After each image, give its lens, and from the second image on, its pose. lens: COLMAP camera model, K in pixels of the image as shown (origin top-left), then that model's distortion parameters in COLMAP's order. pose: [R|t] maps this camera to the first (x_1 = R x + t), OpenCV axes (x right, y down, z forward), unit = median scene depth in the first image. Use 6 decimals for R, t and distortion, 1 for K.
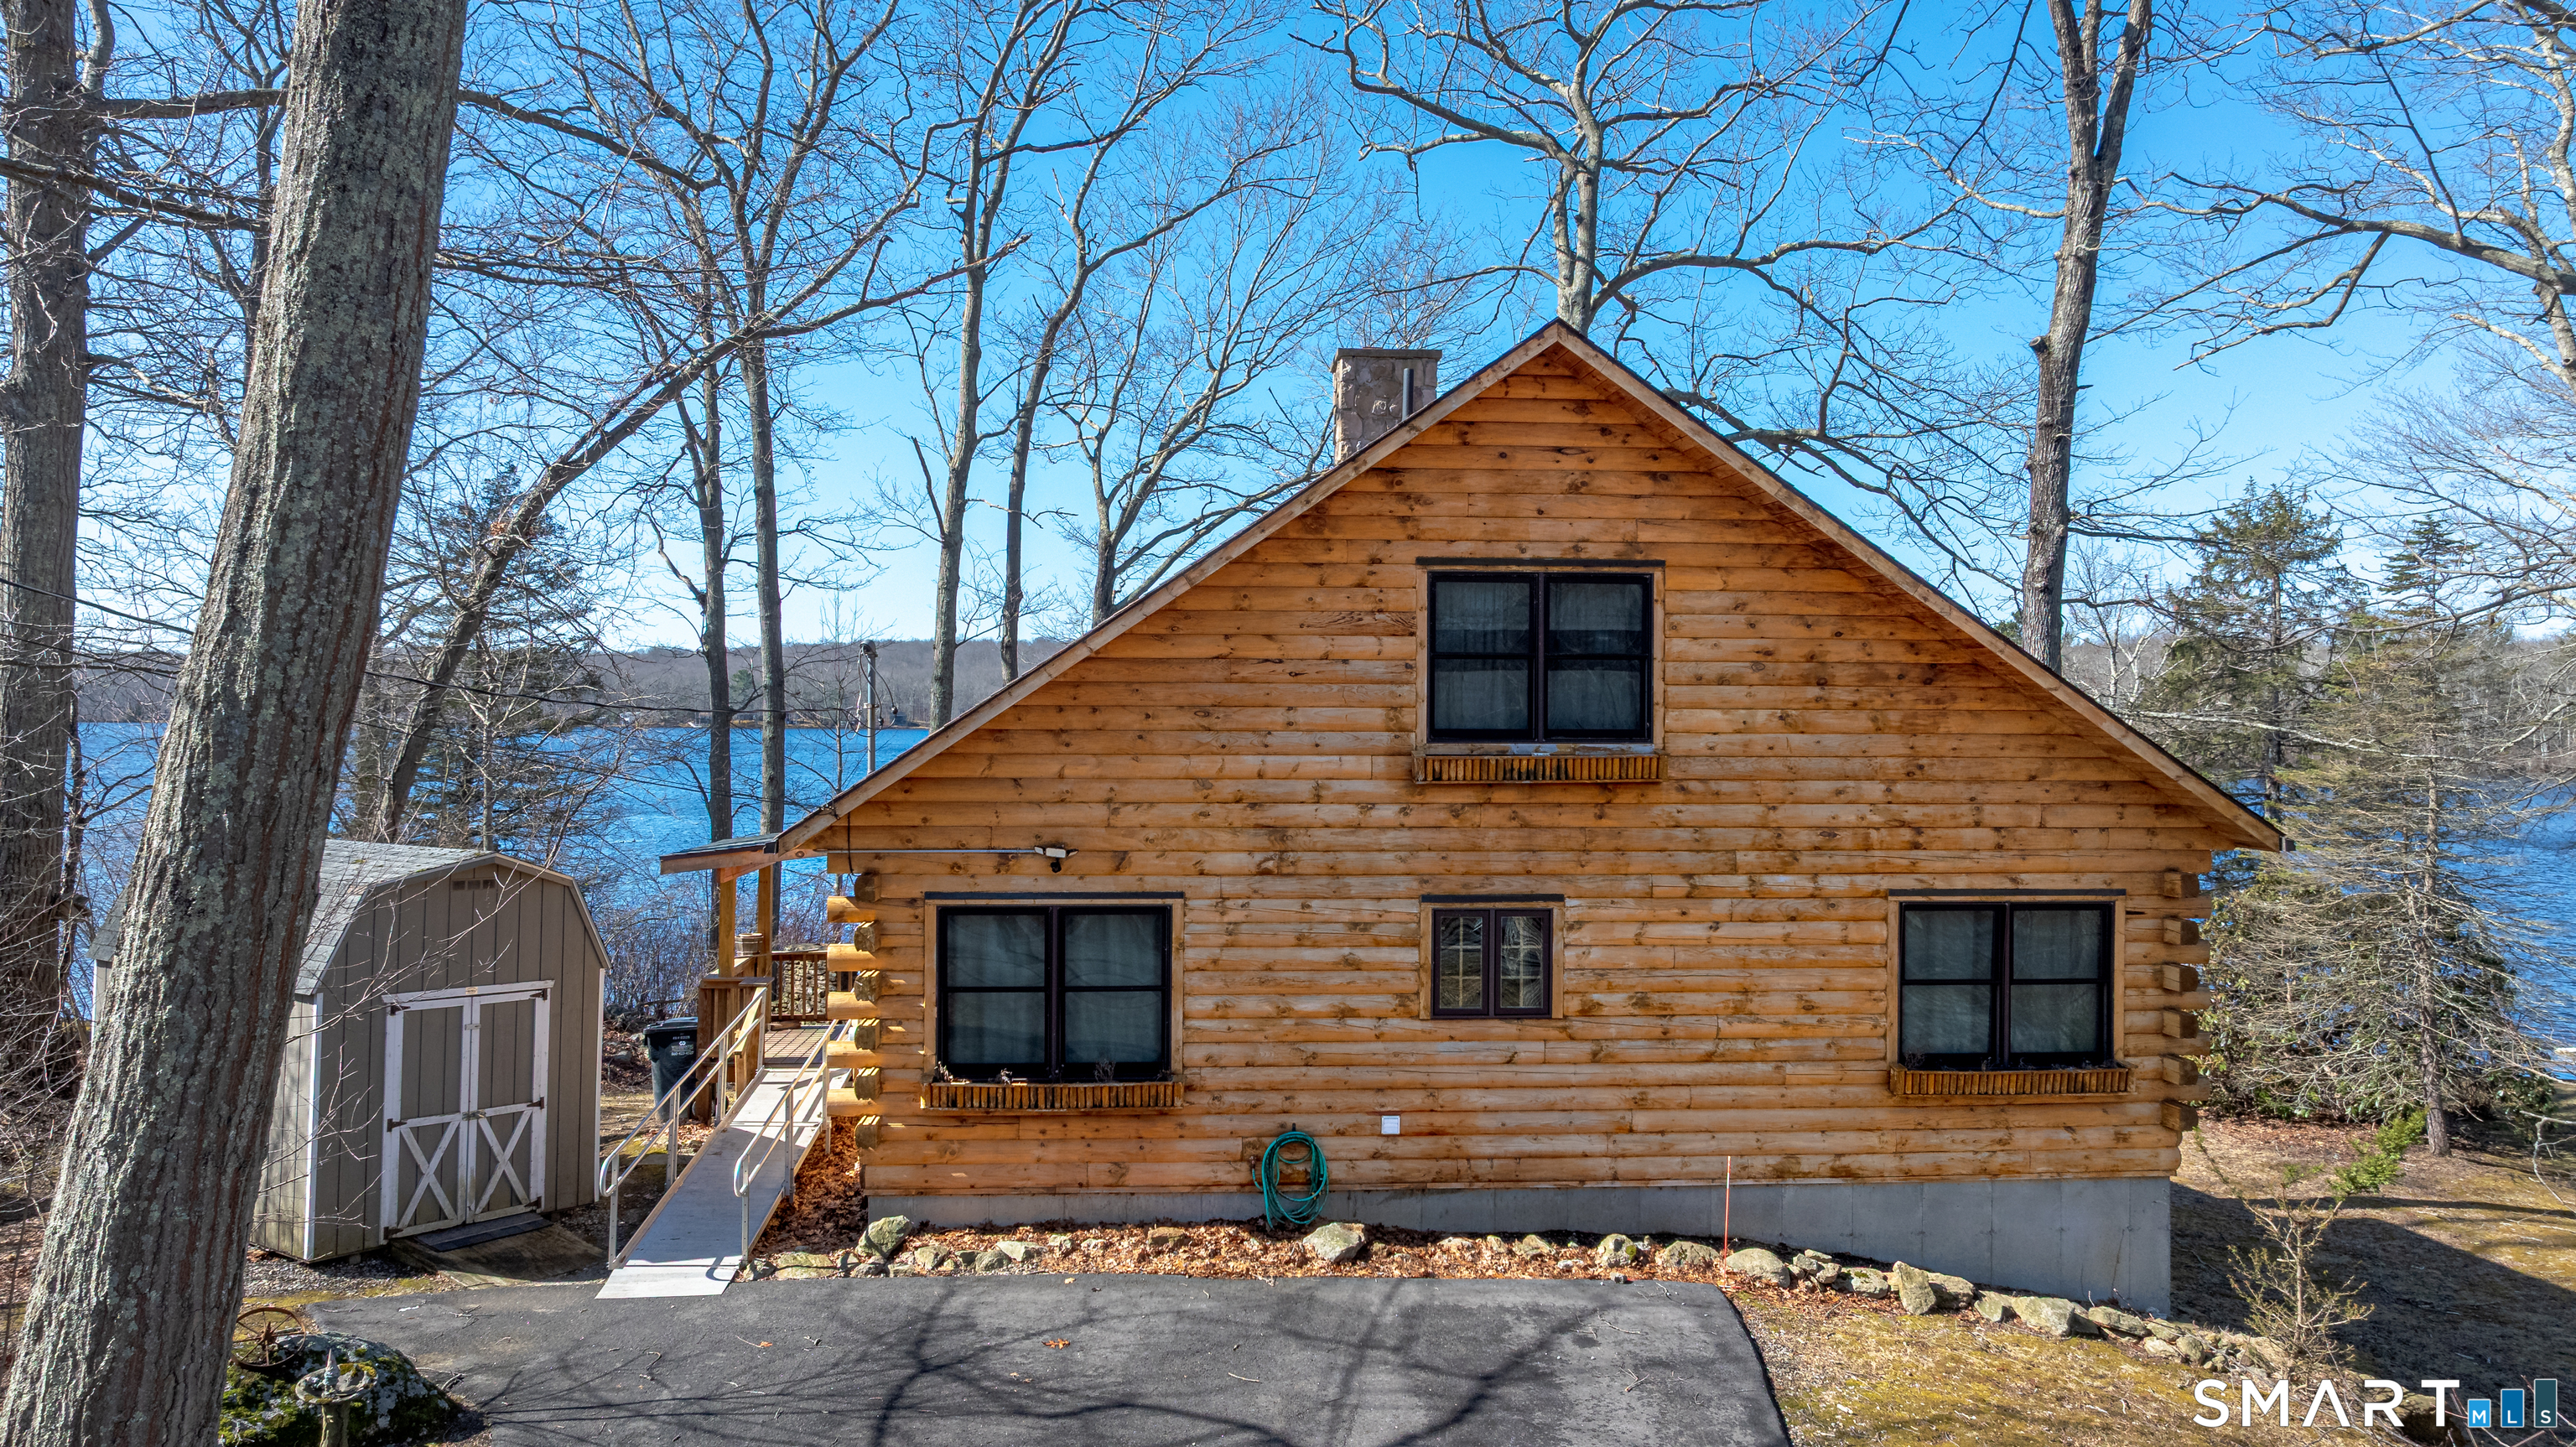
lens RADIAL K [[1764.6, 0, 1288.0], [0, 1764.6, 723.5], [0, 0, 1]] dist [-0.001205, 0.000473]
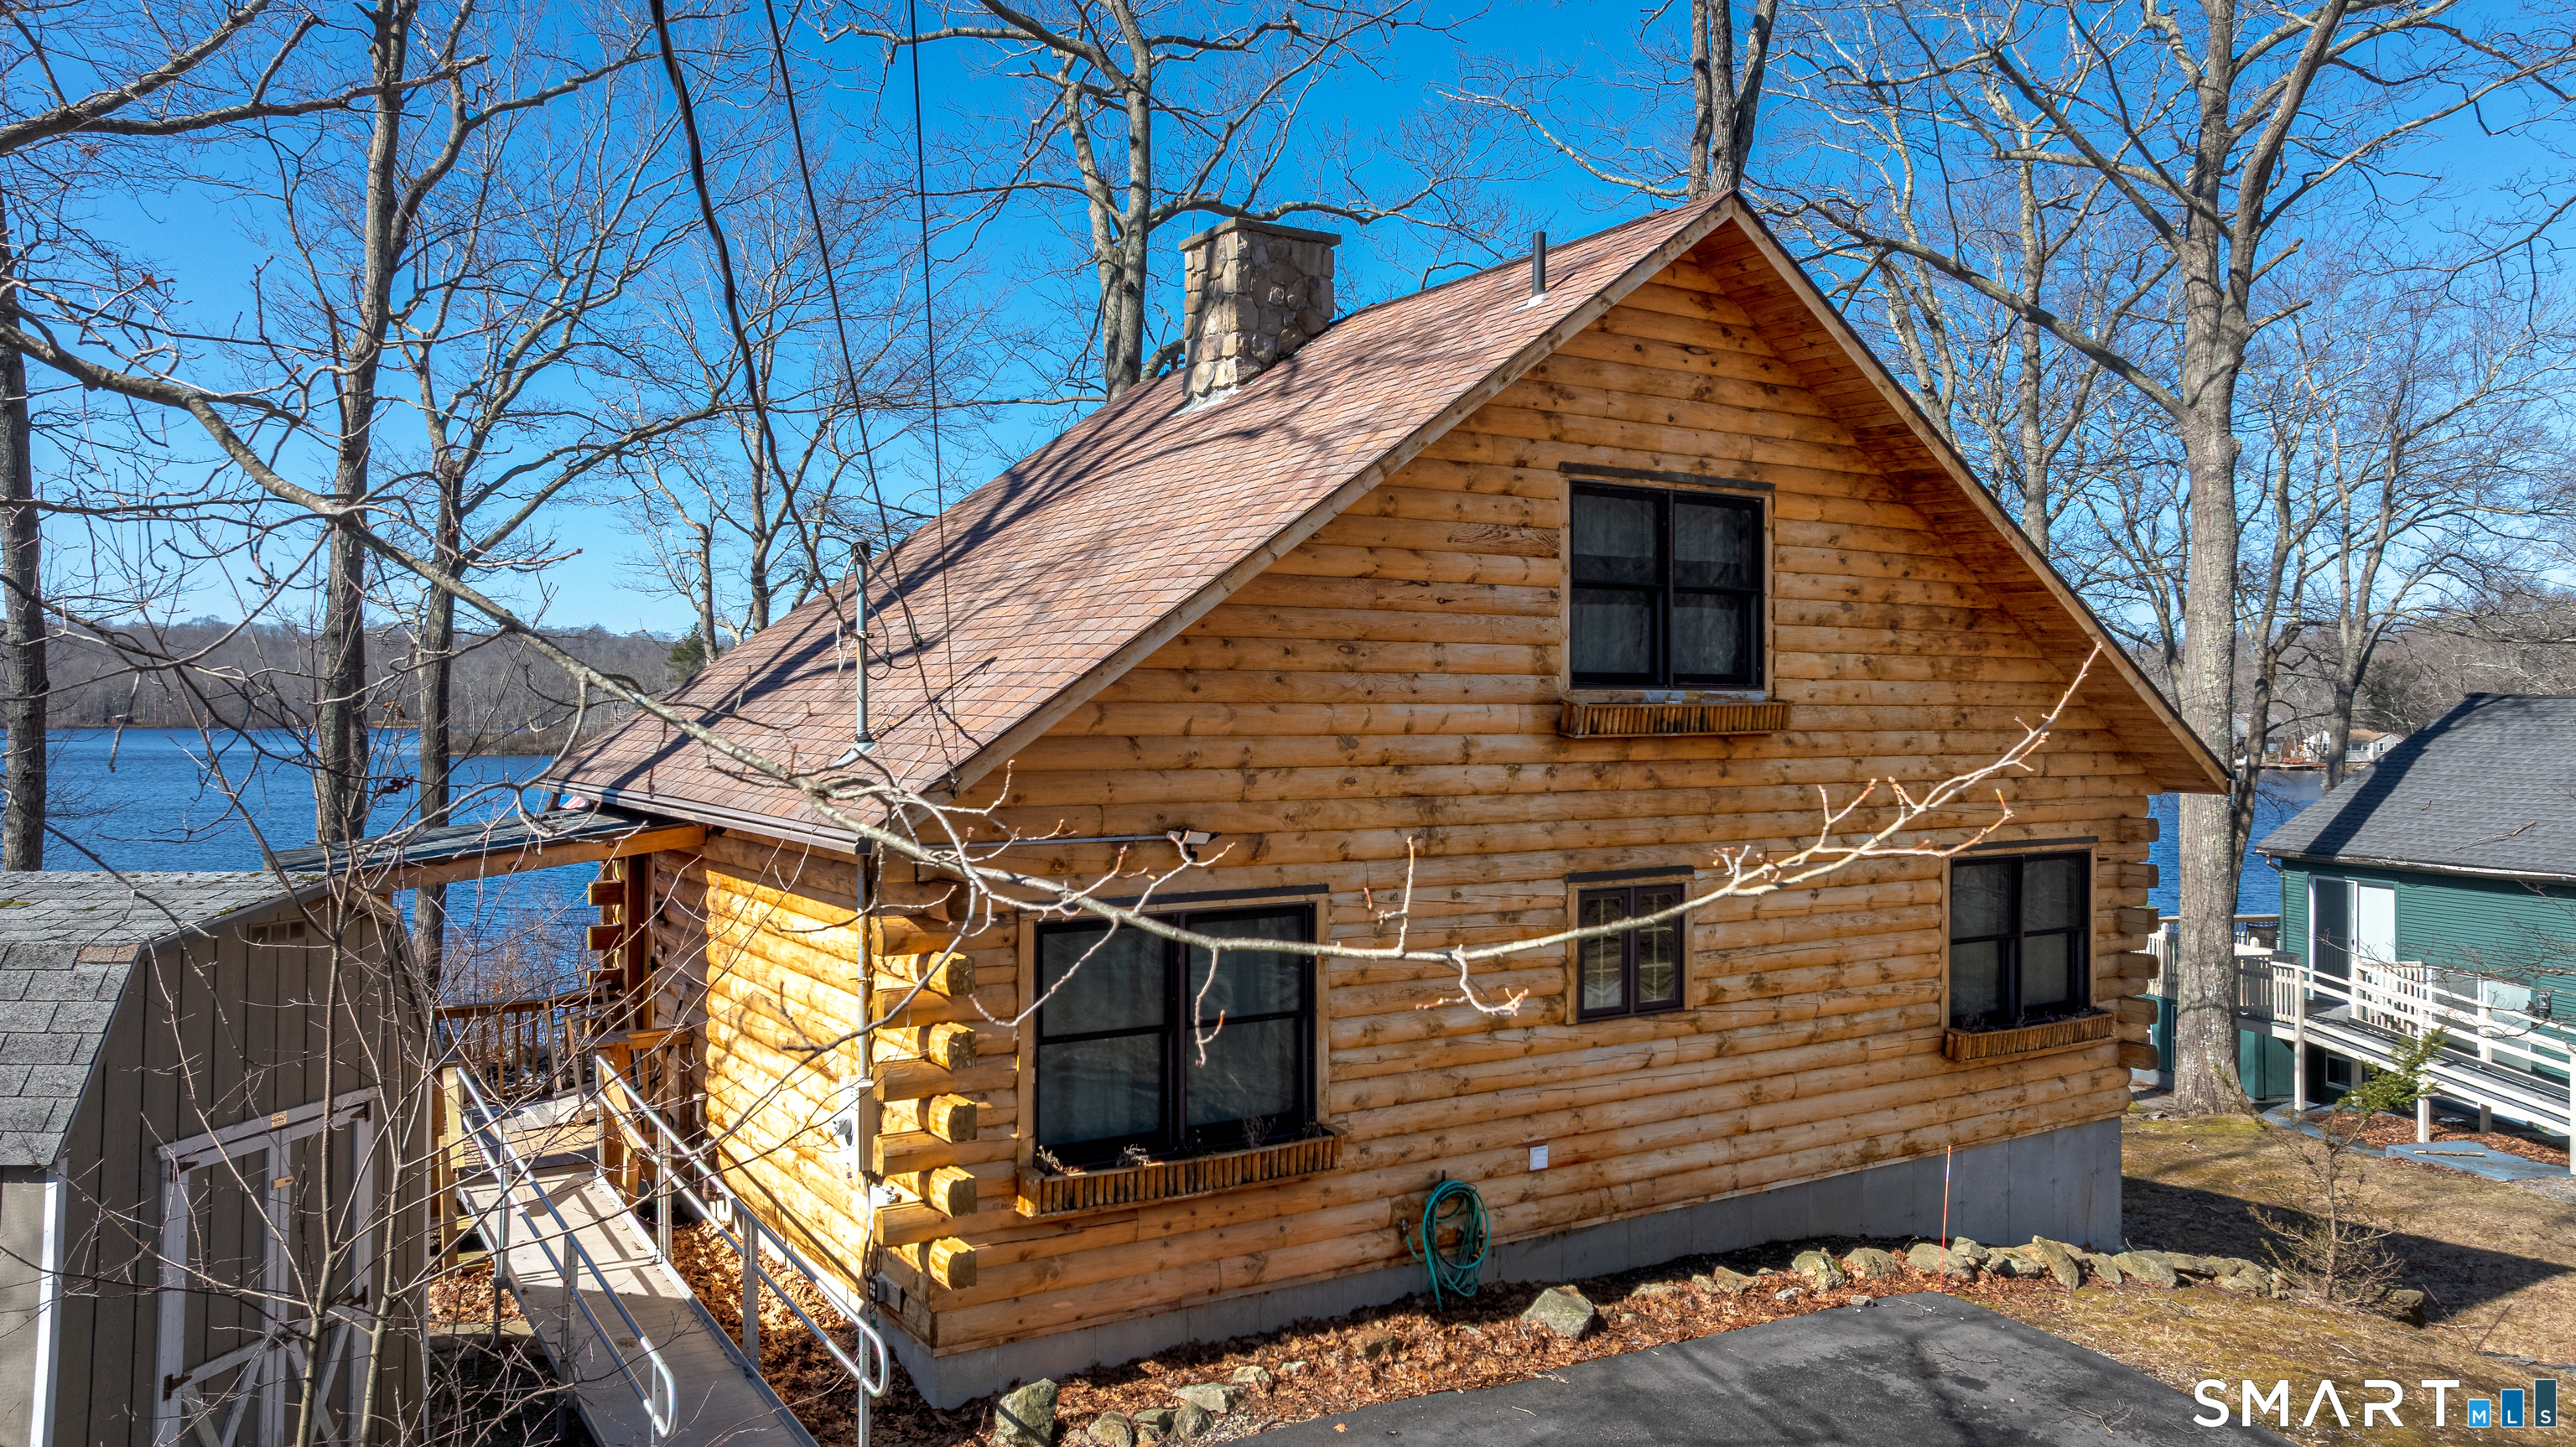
lens RADIAL K [[1764.6, 0, 1288.0], [0, 1764.6, 723.5], [0, 0, 1]] dist [-0.001205, 0.000473]
pose [[0.885213, -0.007252, 0.465129, -0.419255], [0.004183, 0.999962, 0.007630, 0.020205], [-0.465167, -0.004809, 0.885210, 0.331605]]
